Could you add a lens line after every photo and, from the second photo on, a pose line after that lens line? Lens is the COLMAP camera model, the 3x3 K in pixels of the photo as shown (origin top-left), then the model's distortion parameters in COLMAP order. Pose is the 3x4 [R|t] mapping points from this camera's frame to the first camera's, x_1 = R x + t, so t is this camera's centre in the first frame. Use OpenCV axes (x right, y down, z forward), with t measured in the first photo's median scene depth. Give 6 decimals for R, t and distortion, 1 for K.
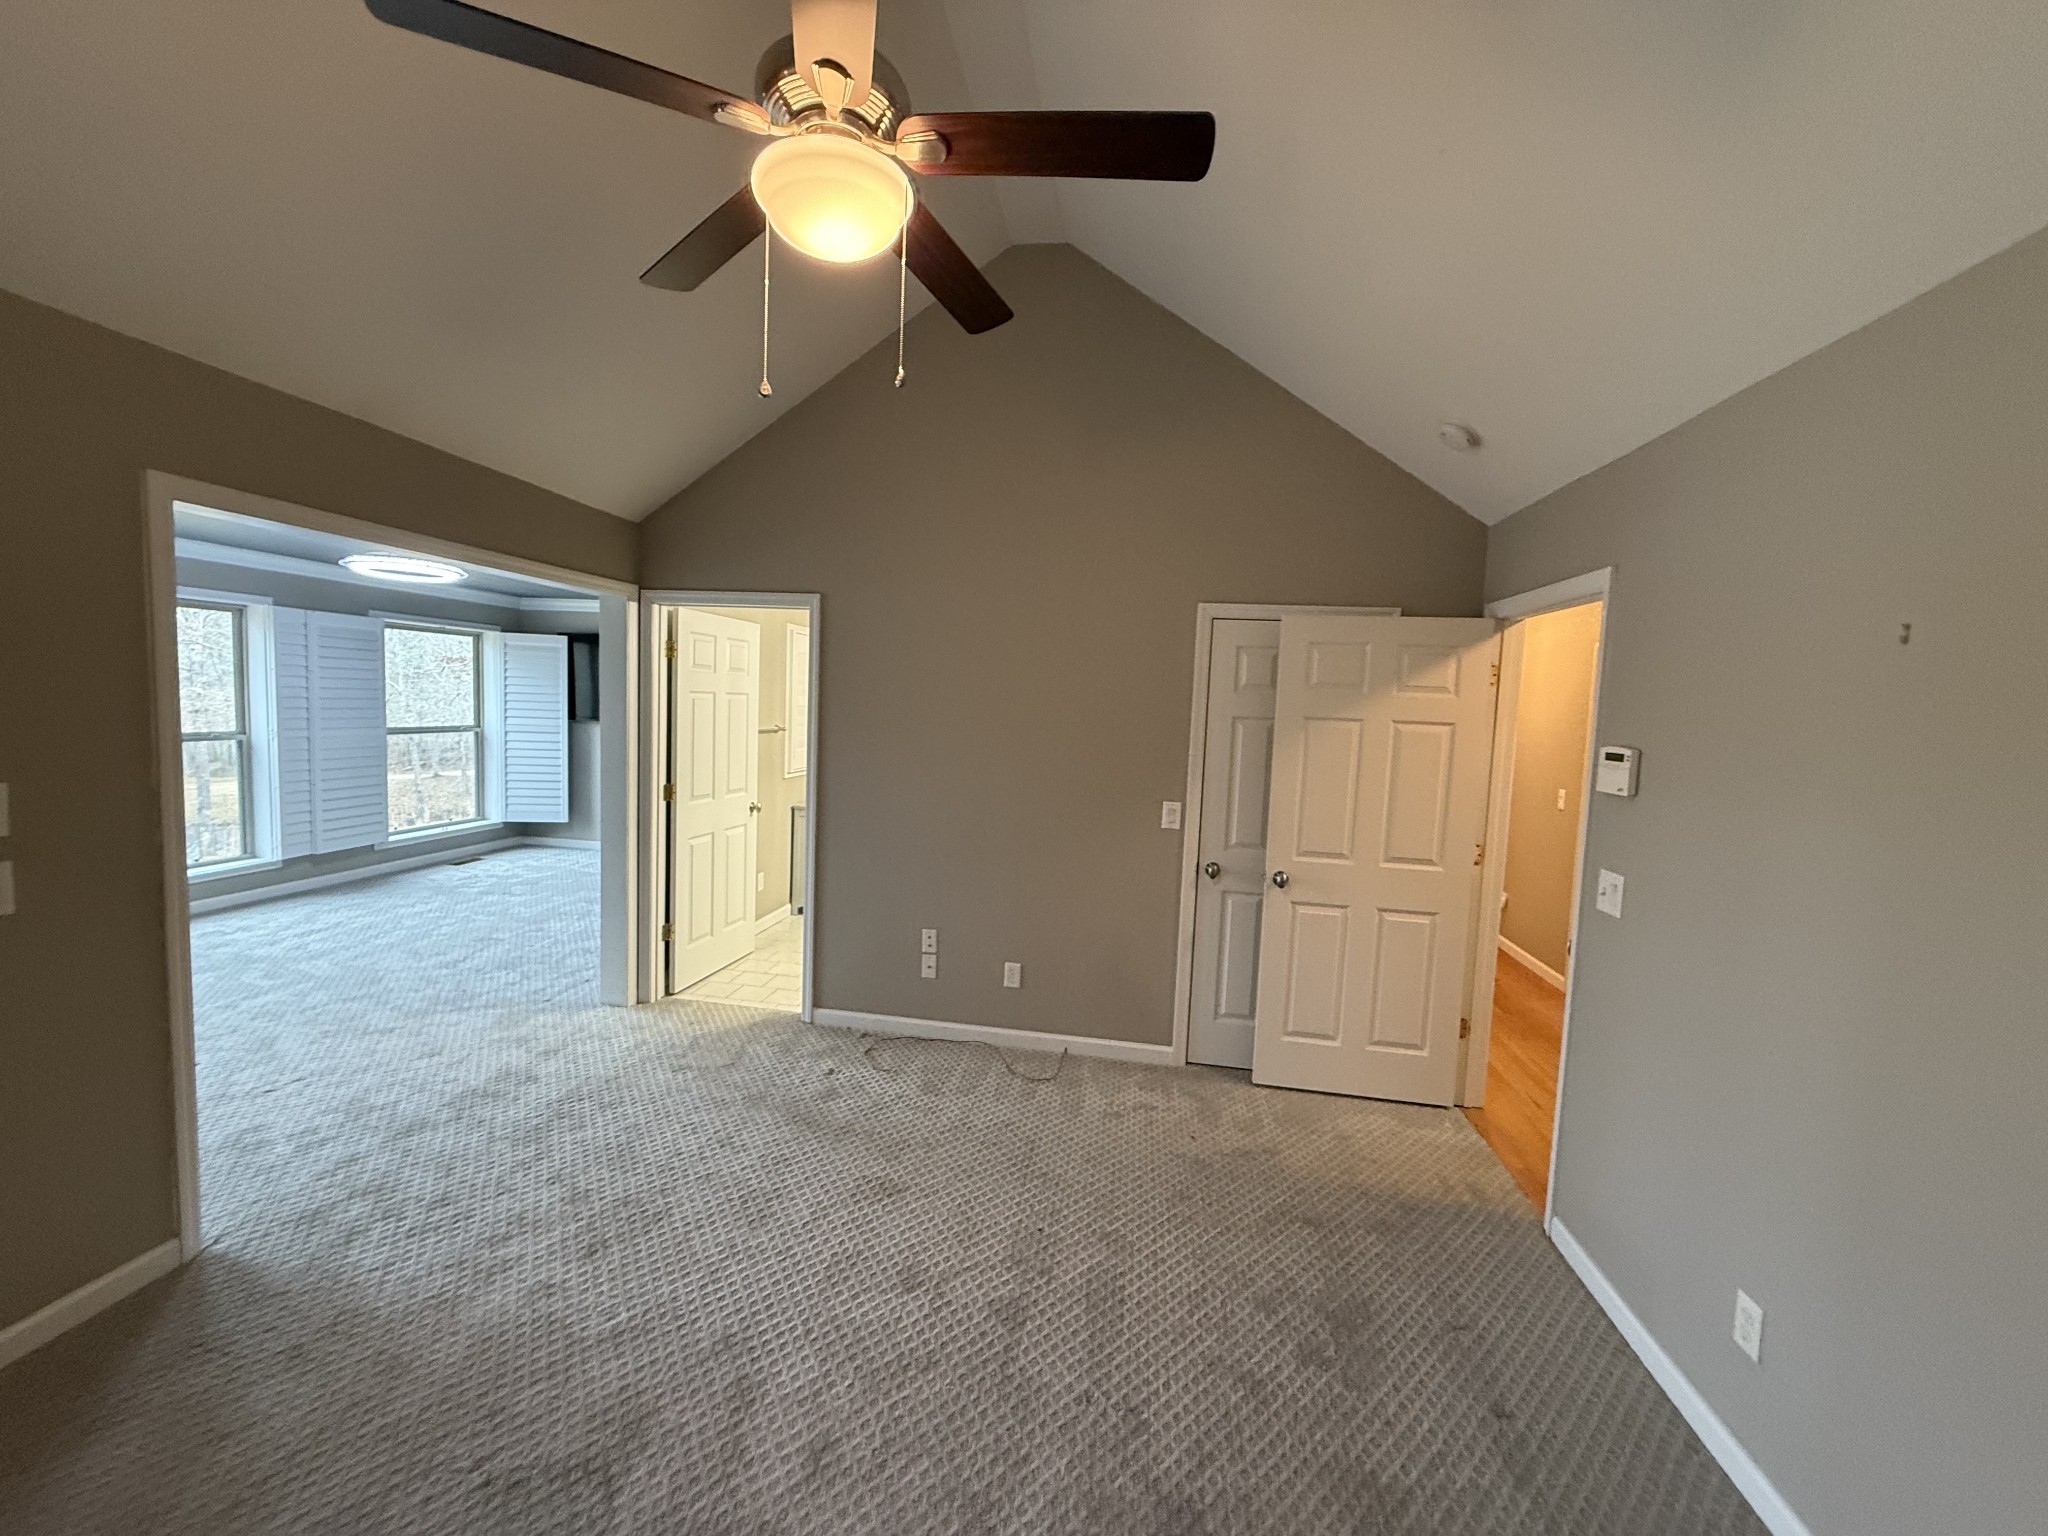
lens RADIAL K [[823.1, 0, 1018.2], [0, 823.1, 767.8], [0, 0, 1]] dist [0.002676, 0.000344]
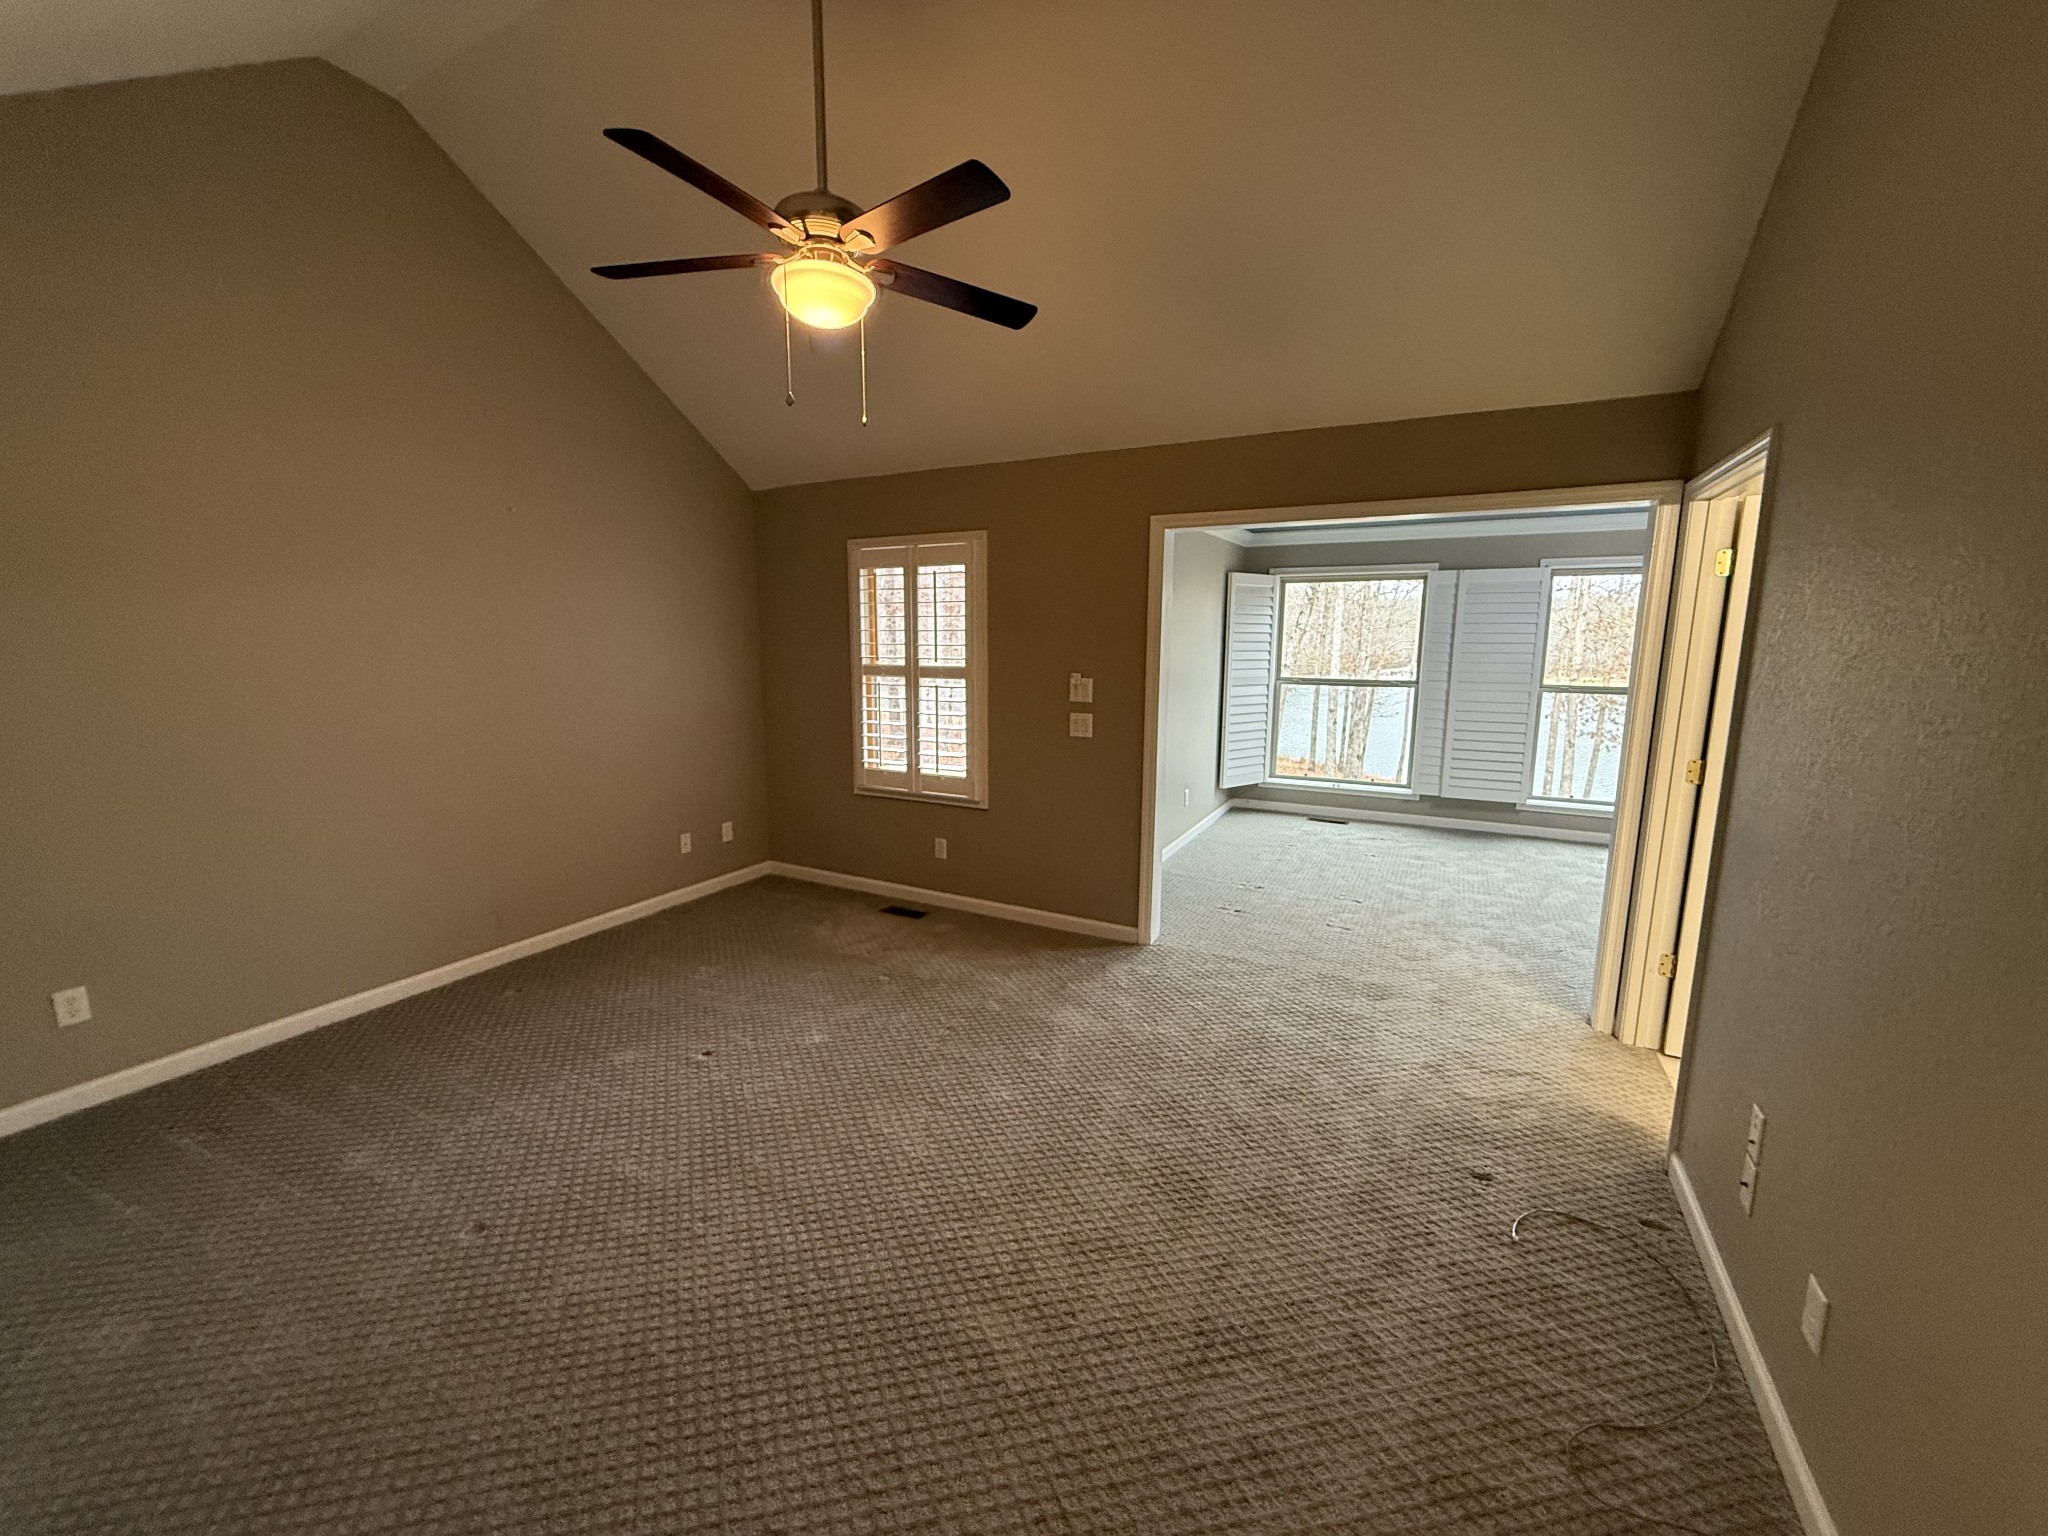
lens RADIAL K [[823.1, 0, 1005.2], [0, 823.1, 764.1], [0, 0, 1]] dist [0.002676, 0.000344]
pose [[-0.331911, 0.106392, -0.937292, 0.309542], [-0.092334, 0.985184, 0.144526, -0.016999], [0.938781, 0.134514, -0.317169, 0.491818]]
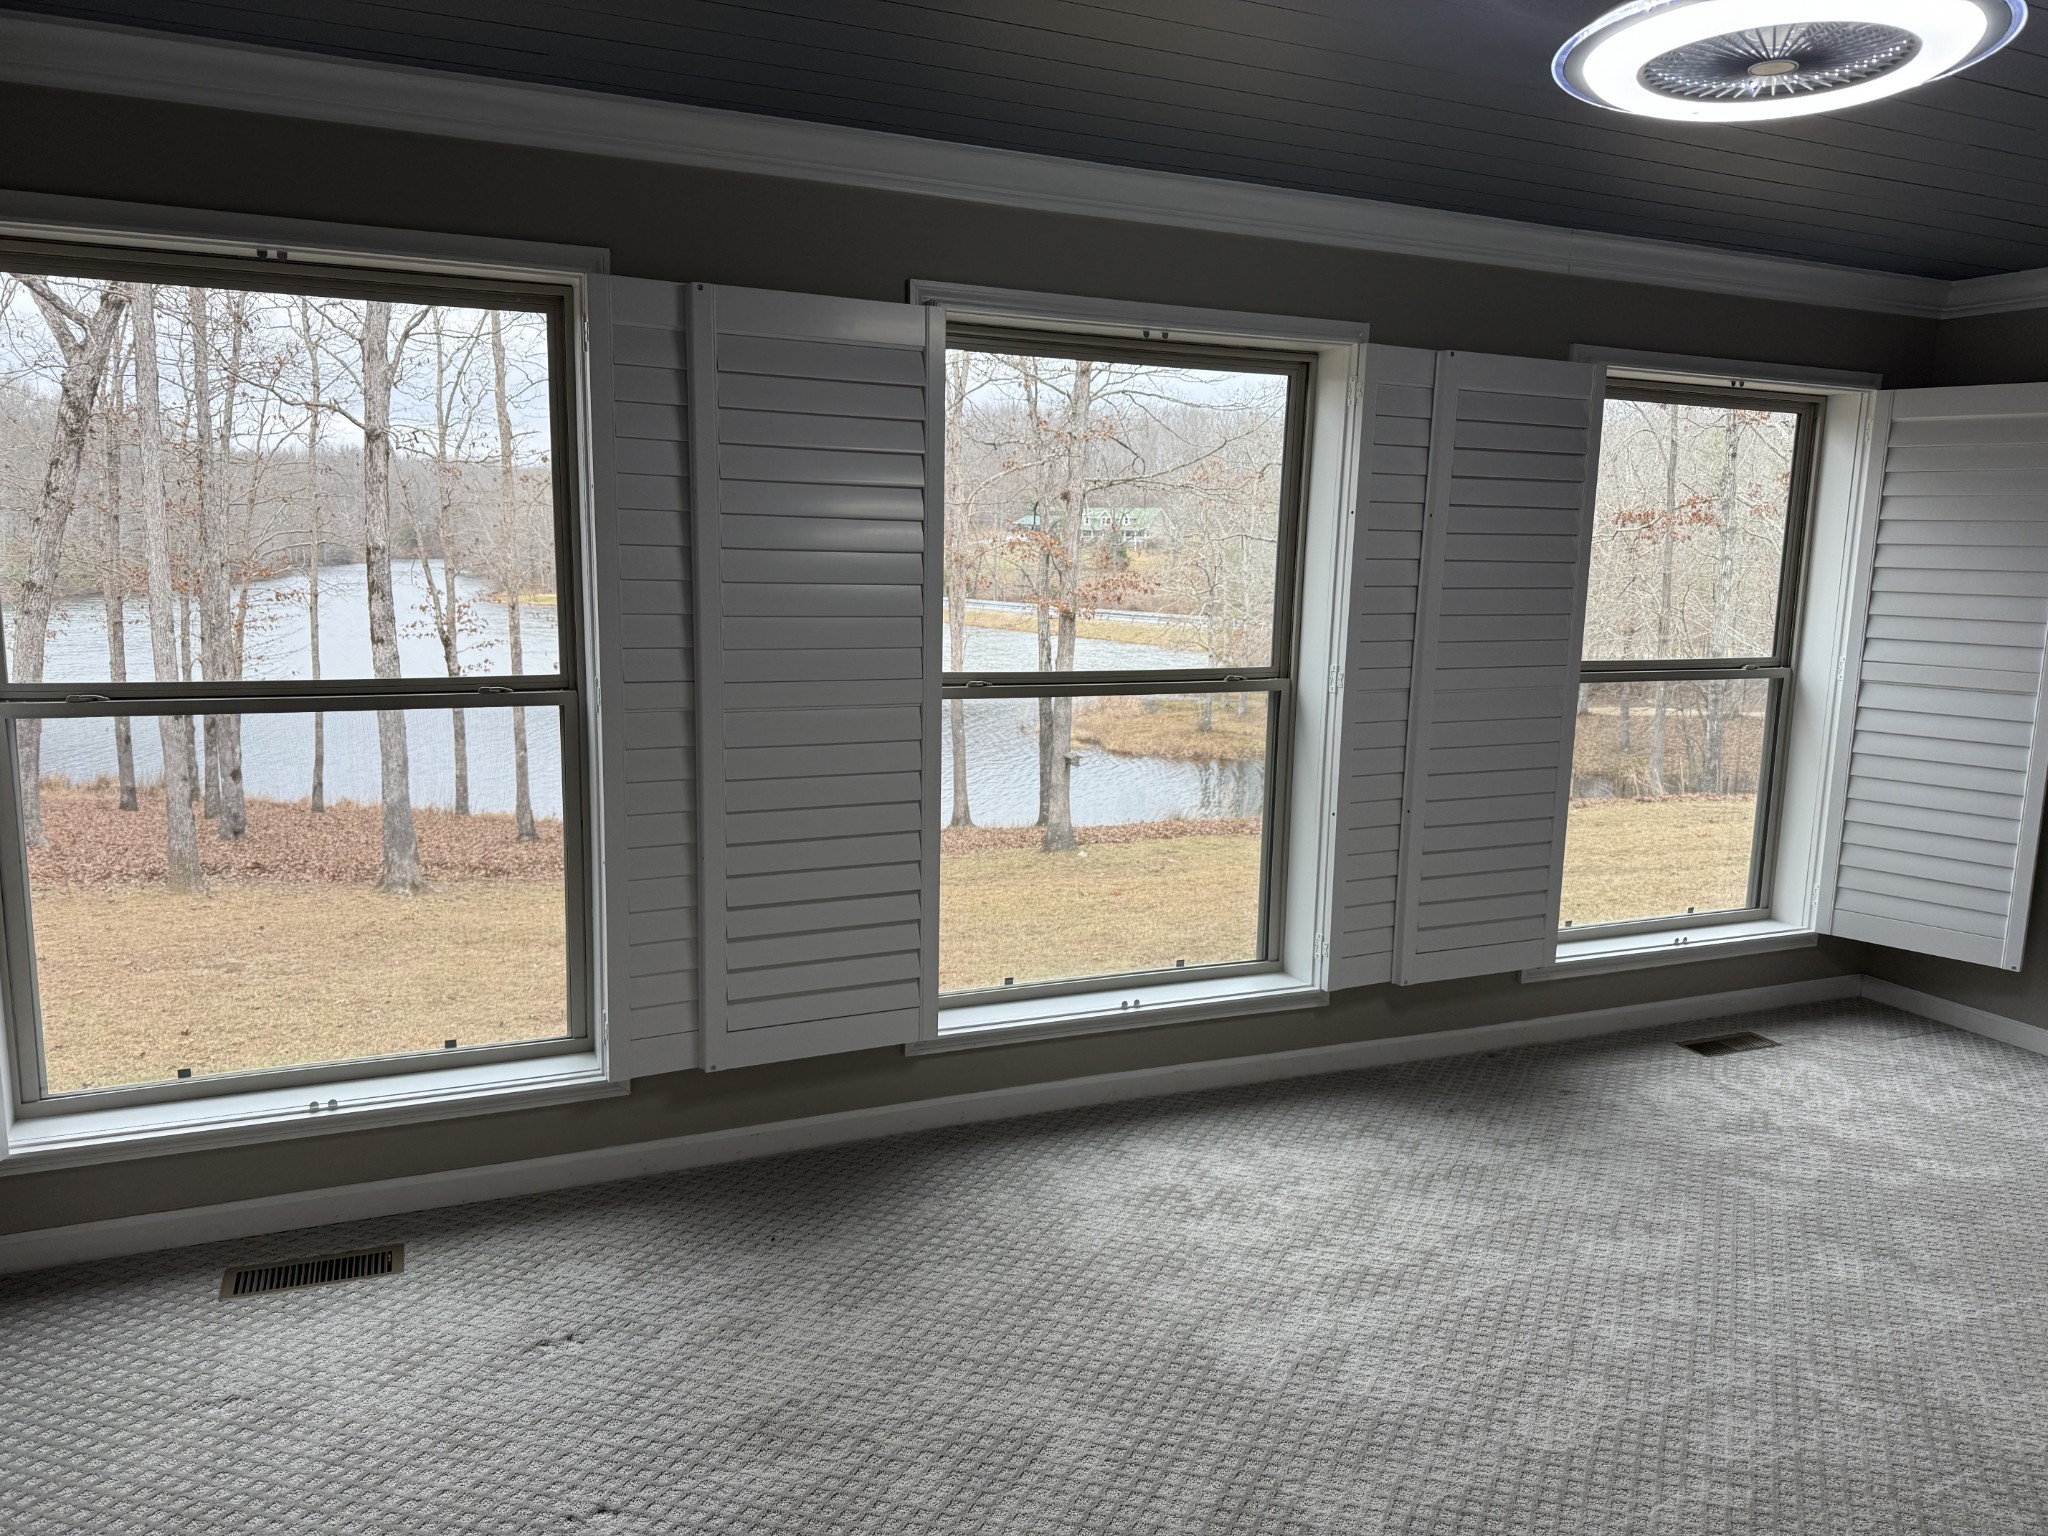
lens RADIAL K [[1417.3, 0, 1035.5], [0, 1417.3, 762.4], [0, 0, 1]] dist [0.033719, -0.018588]
pose [[0.559348, 0.100771, -0.822785, -0.412820], [-0.069264, 0.994794, 0.074750, -0.040326], [0.826034, 0.015178, 0.563416, 0.487957]]
